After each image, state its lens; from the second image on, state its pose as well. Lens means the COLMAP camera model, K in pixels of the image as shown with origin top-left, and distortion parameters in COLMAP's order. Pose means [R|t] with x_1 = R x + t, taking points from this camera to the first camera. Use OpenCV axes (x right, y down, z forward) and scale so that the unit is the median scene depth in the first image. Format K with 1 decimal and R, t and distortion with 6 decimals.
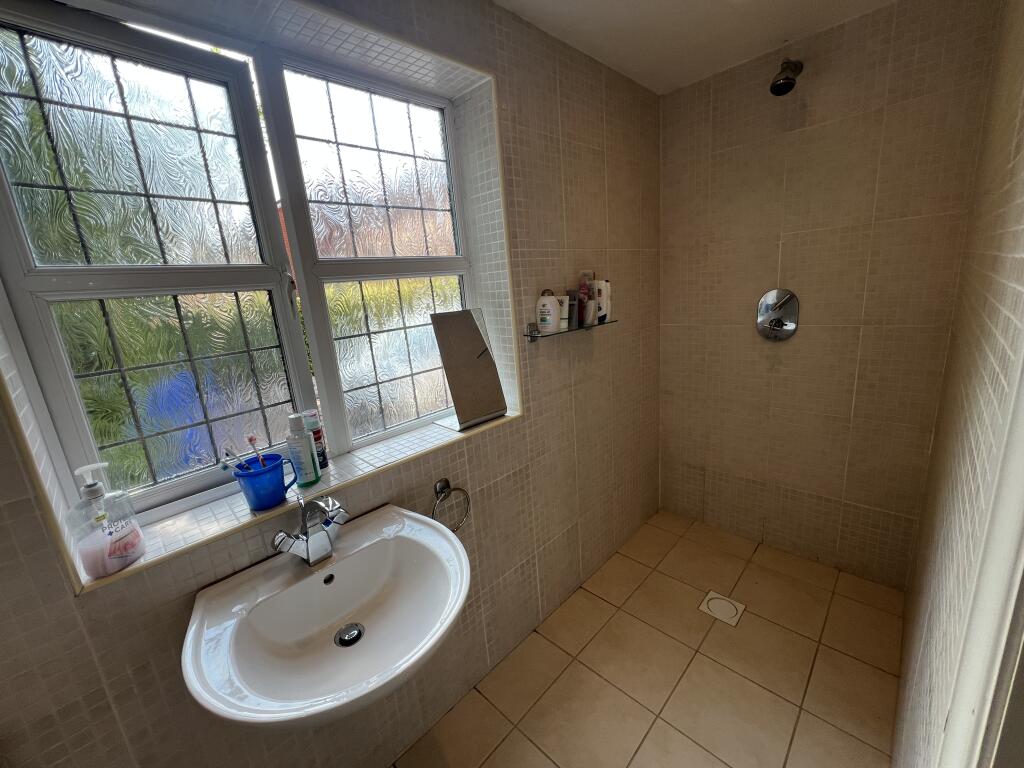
lens RADIAL K [[411.0, 0, 509.3], [0, 411.0, 381.2], [0, 0, 1]] dist [-0.001354, 0.000057]
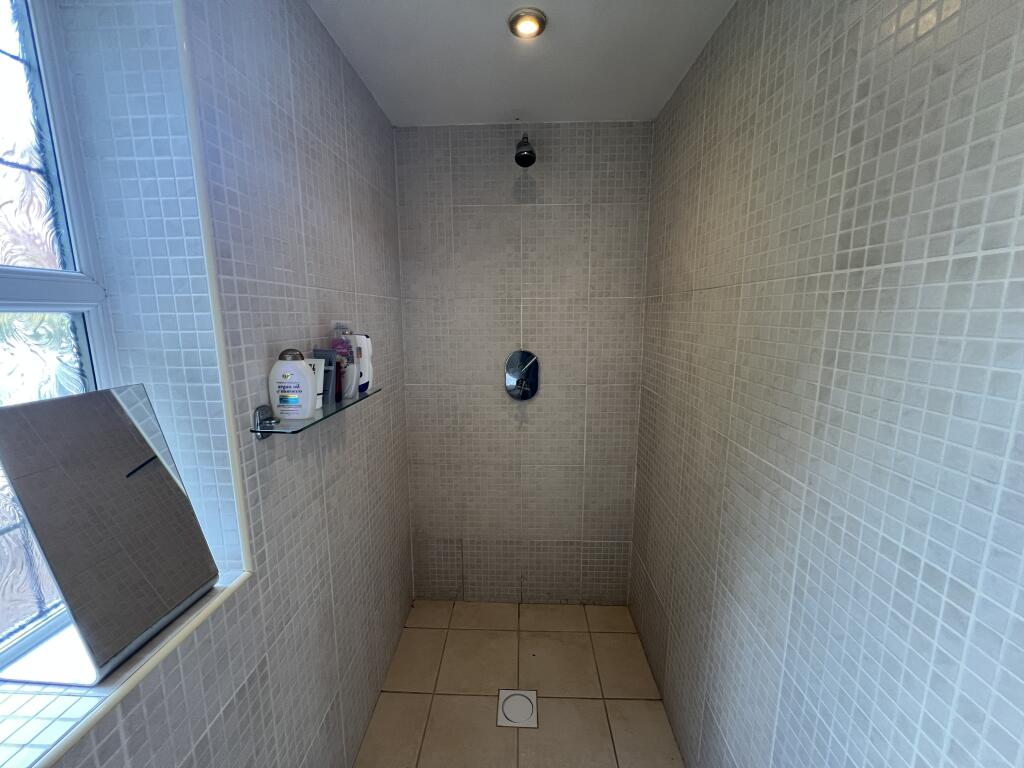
lens RADIAL K [[408.6, 0, 509.7], [0, 408.6, 381.7], [0, 0, 1]] dist [-0.000647, -0.000058]
pose [[0.729604, -0.031234, 0.683157, -0.087512], [0.098871, 0.993279, -0.060180, -0.114081], [-0.676685, 0.111452, 0.727788, 0.371931]]
